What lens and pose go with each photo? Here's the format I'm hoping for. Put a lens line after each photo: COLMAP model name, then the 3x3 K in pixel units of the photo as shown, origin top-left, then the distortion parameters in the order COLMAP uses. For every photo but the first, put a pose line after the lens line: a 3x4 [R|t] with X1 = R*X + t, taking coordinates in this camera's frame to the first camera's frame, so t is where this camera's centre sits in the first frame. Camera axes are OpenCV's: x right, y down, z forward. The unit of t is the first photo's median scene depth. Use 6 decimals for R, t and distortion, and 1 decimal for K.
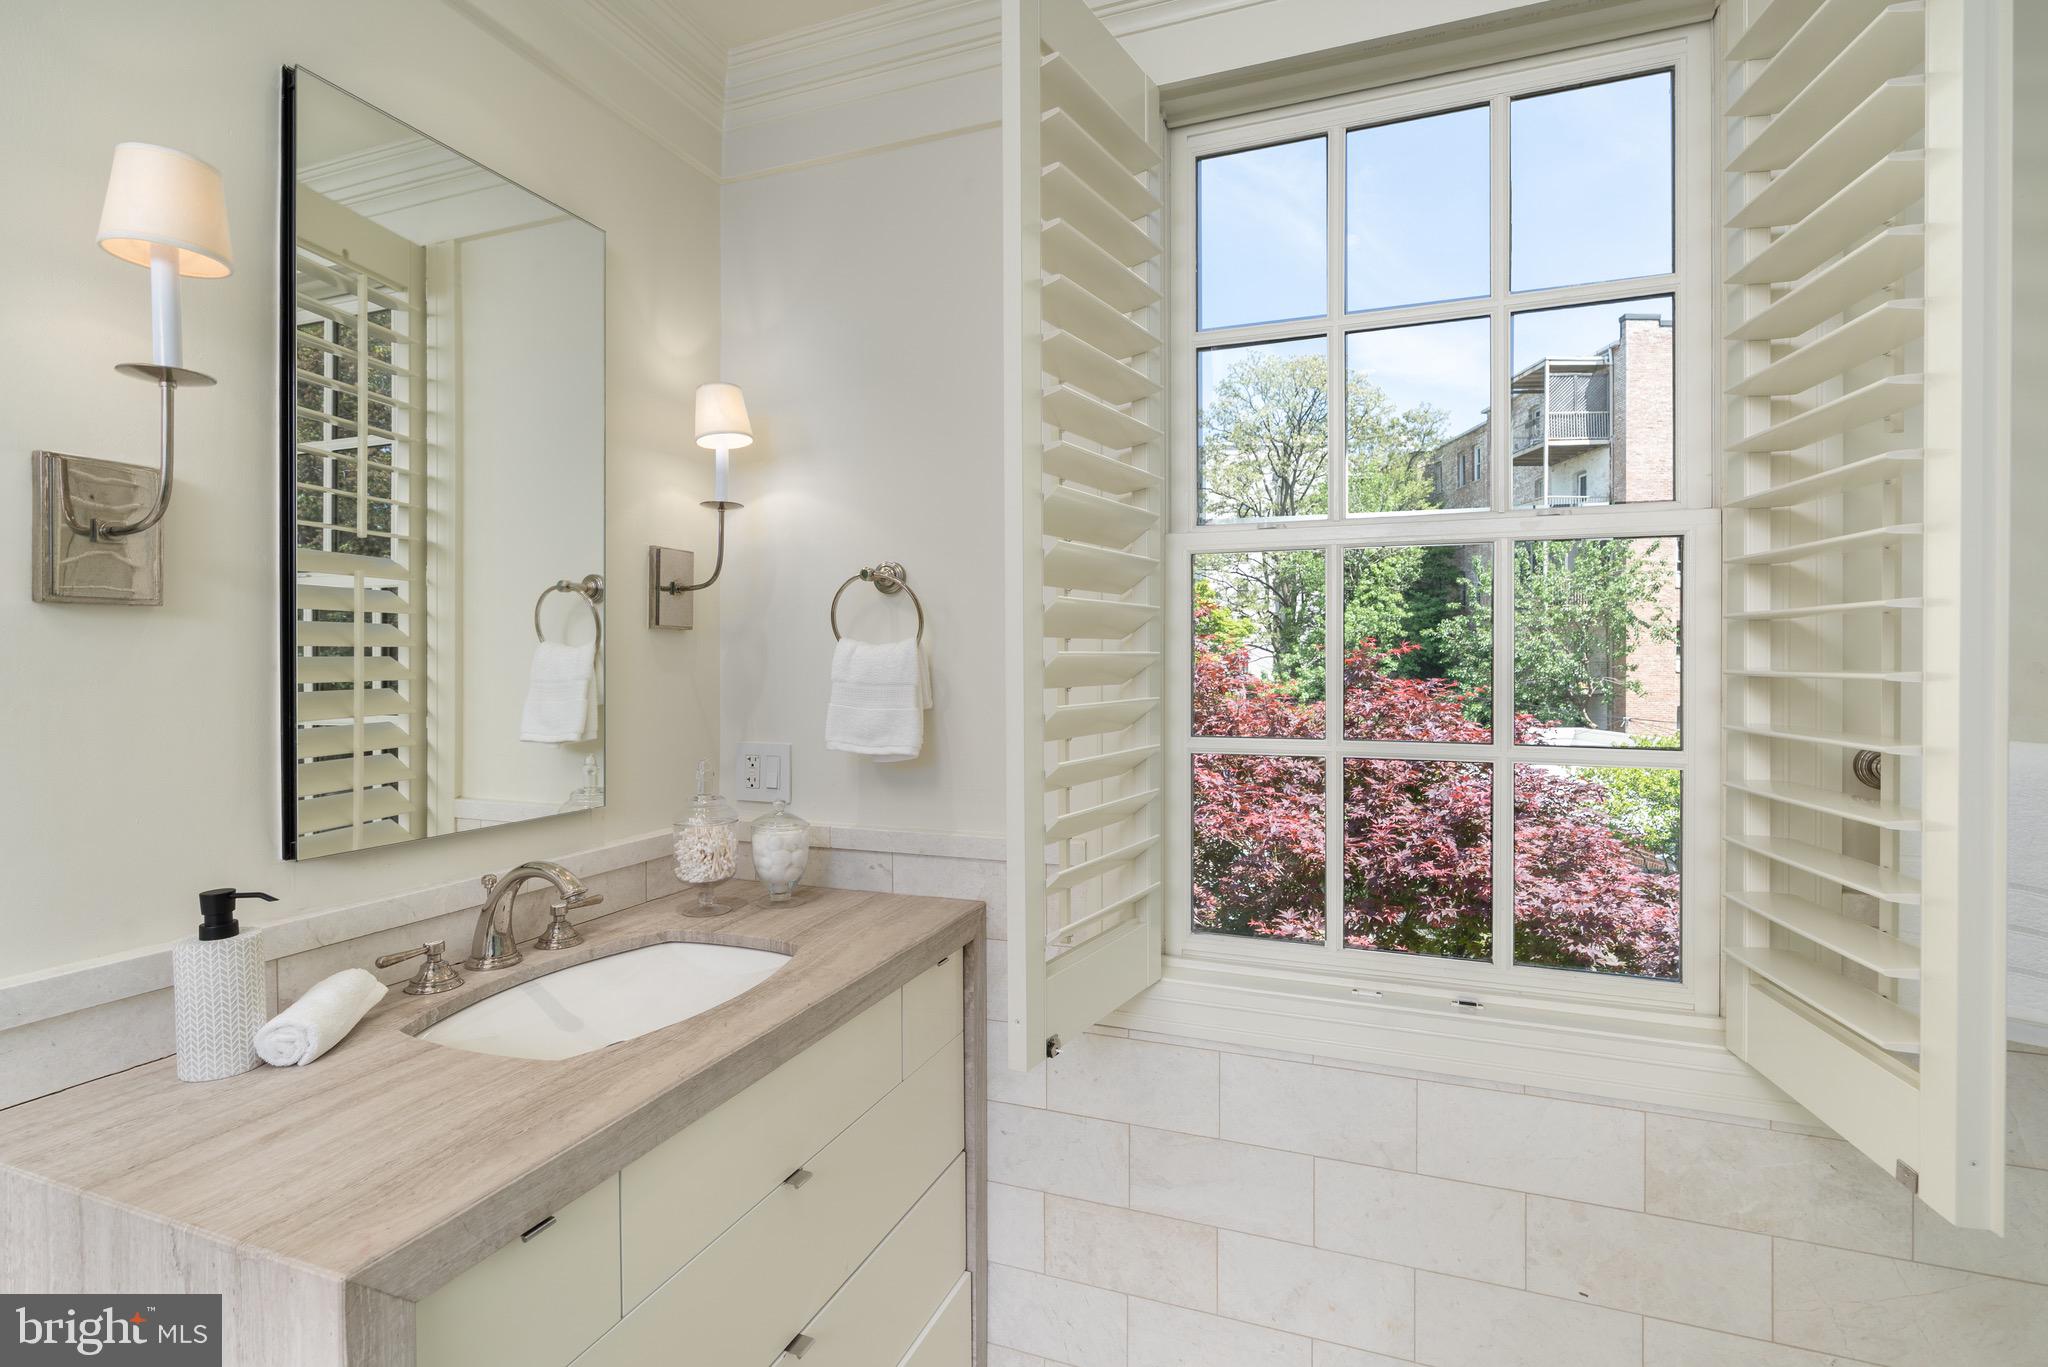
lens RADIAL K [[957.0, 0, 980.5], [0, 957.0, 659.8], [0, 0, 1]] dist [0.001819, 0.000114]
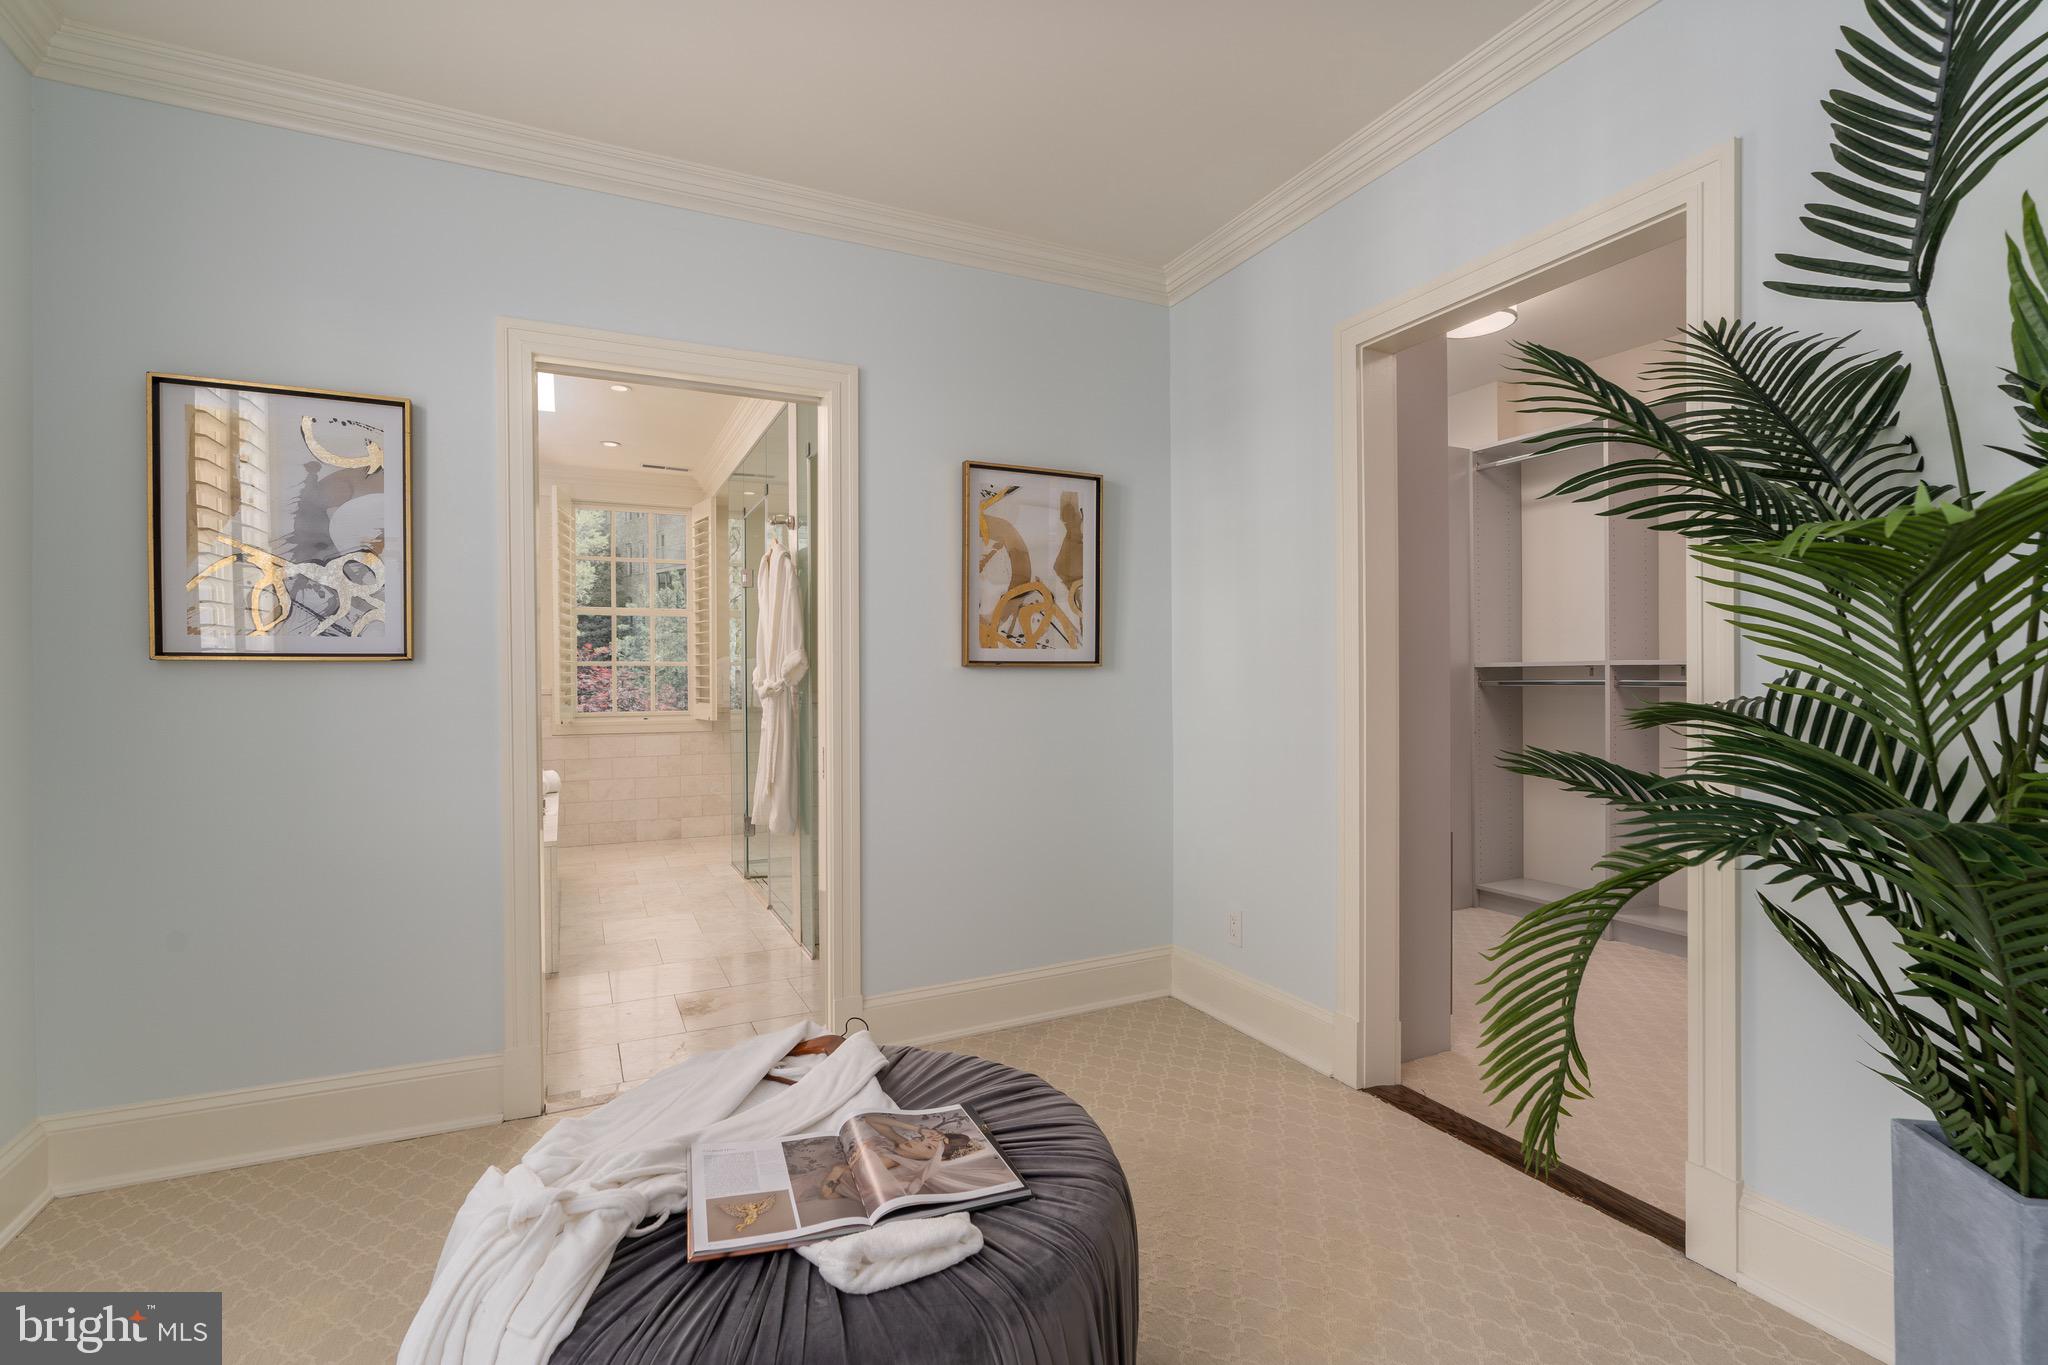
lens RADIAL K [[957.0, 0, 1023.5], [0, 957.0, 679.9], [0, 0, 1]] dist [0.001819, 0.000114]
pose [[0.654346, -0.012962, 0.756085, -0.070091], [0.013026, 0.999898, 0.005868, 0.007008], [-0.756083, 0.006009, 0.654448, -0.133232]]
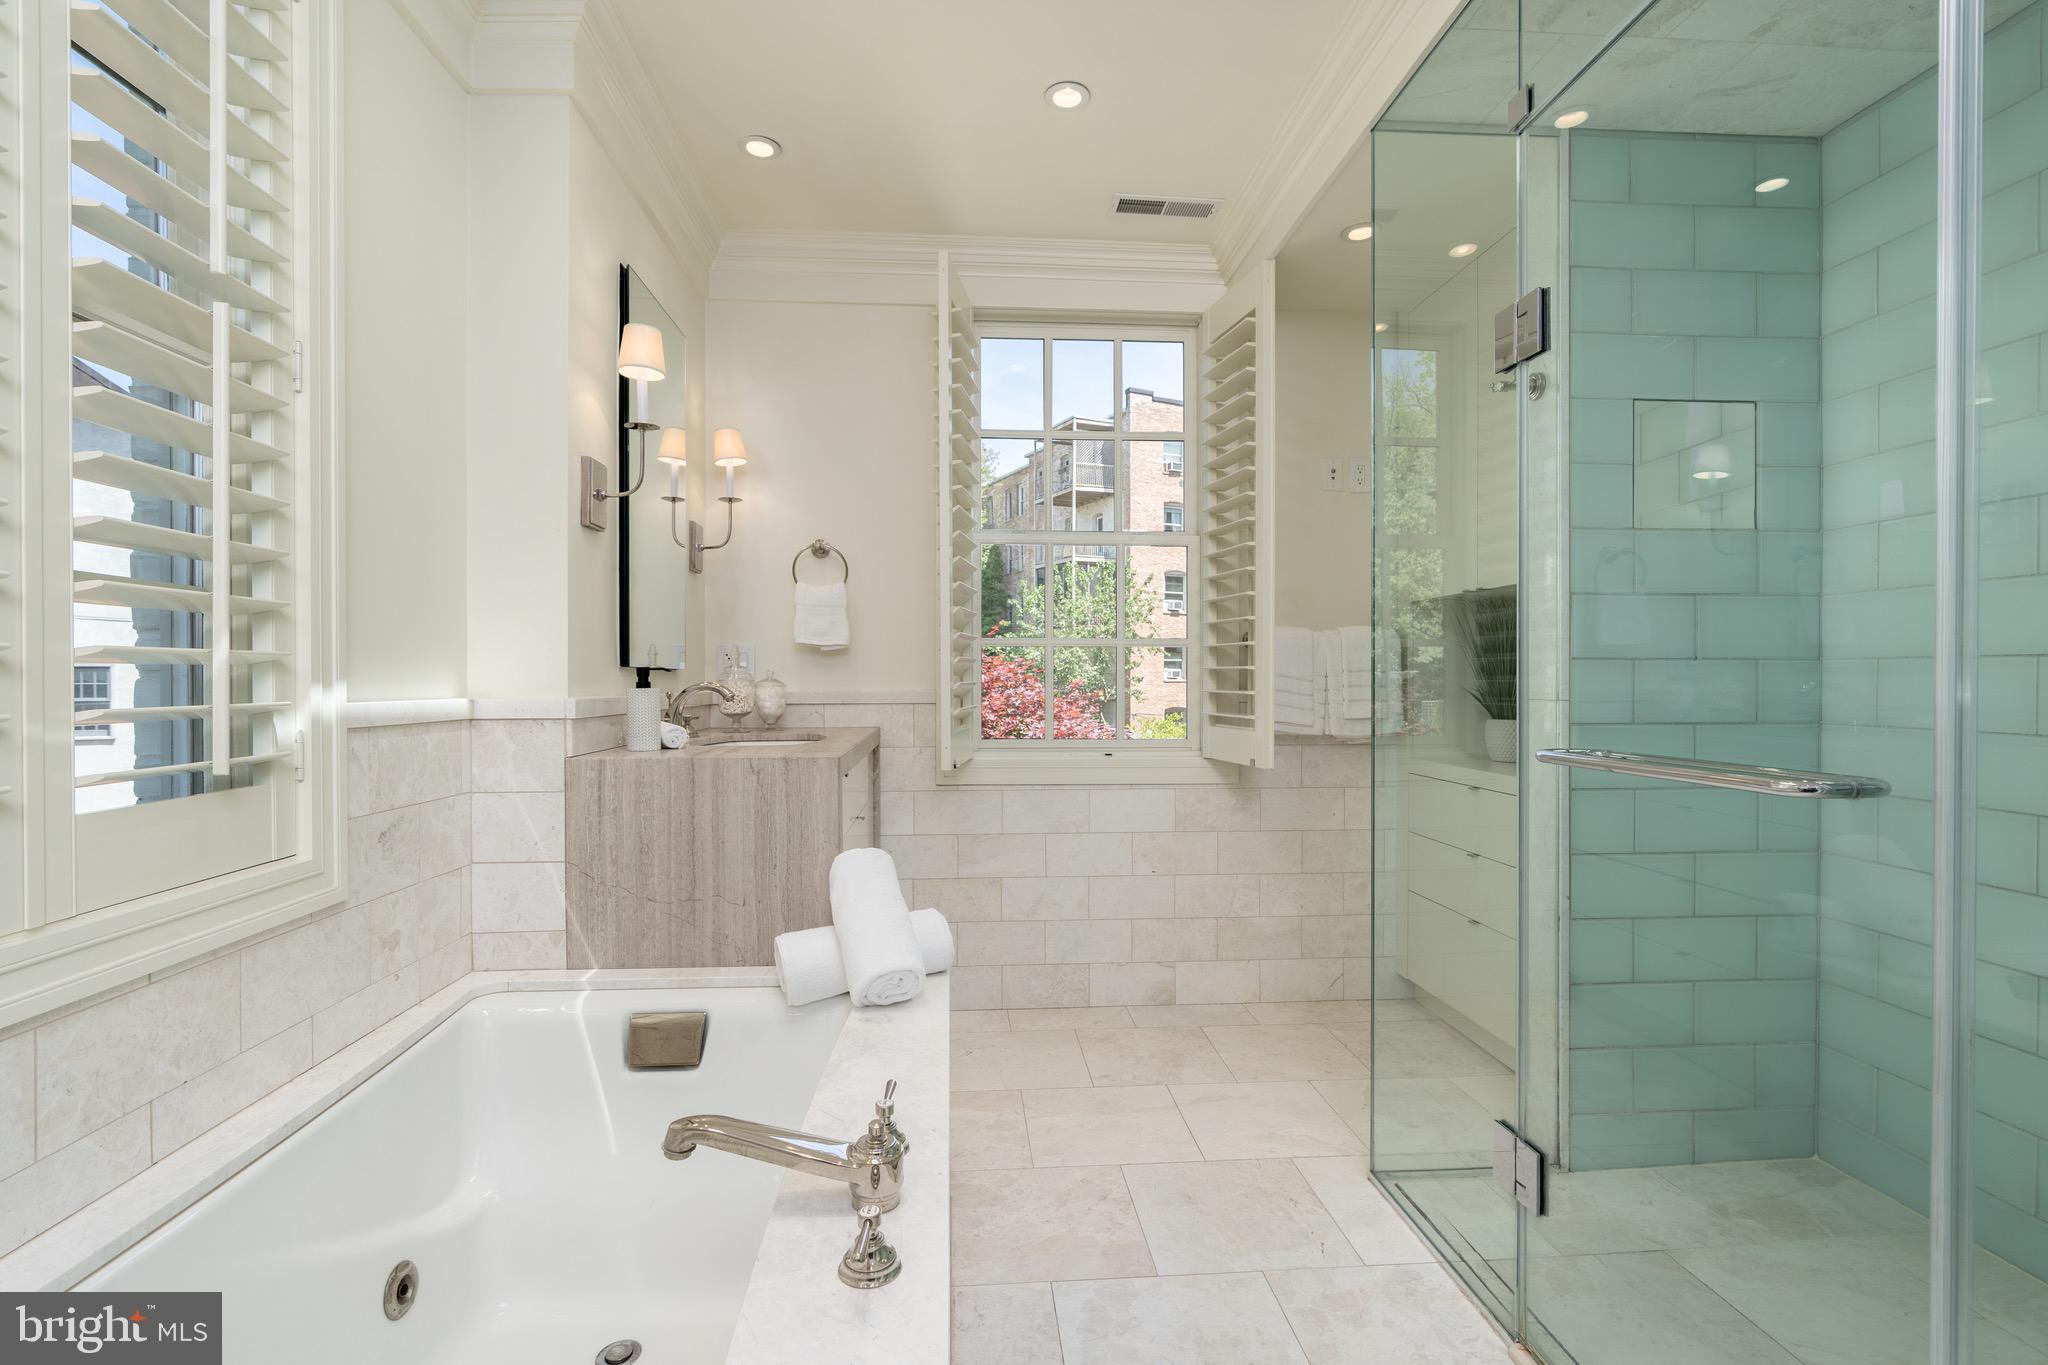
lens RADIAL K [[957.0, 0, 1023.0], [0, 957.0, 676.5], [0, 0, 1]] dist [0.001819, 0.000114]
pose [[0.885891, -0.006088, 0.463853, -0.027767], [0.005748, 0.999981, 0.002148, 0.007071], [-0.463857, 0.000764, 0.885910, -0.034788]]
